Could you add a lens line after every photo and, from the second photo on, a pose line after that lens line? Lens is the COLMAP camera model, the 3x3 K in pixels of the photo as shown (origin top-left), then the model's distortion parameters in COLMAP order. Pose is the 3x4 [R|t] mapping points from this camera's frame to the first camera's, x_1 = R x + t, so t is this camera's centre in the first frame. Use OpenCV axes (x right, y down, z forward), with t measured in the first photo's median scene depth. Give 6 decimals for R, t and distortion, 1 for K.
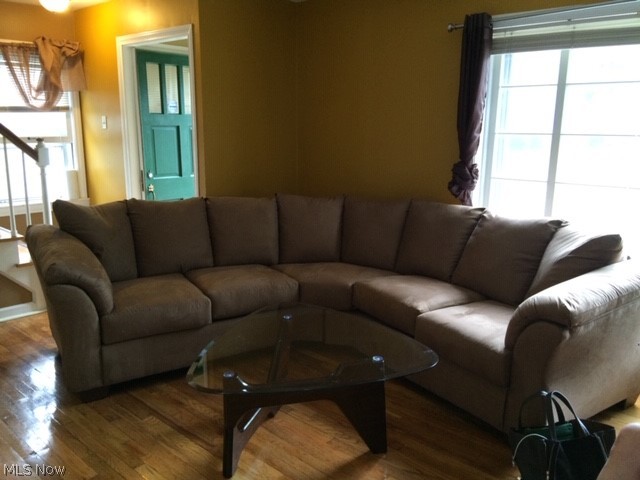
lens RADIAL K [[545.2, 0, 319.8], [0, 545.2, 241.2], [0, 0, 1]] dist [0.007166, 0.001219]
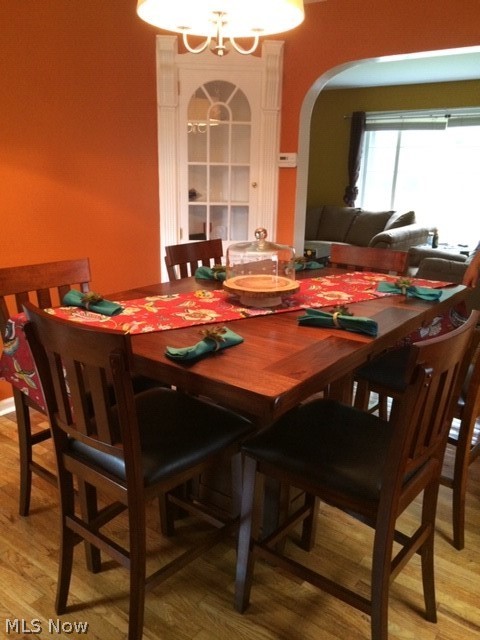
lens RADIAL K [[545.2, 0, 240.2], [0, 545.2, 320.2], [0, 0, 1]] dist [0.007166, 0.001219]
pose [[0.997830, -0.007307, 0.065439, -0.282461], [0.002917, 0.997754, 0.066928, 0.216537], [-0.065781, -0.066592, 0.995610, -1.018734]]
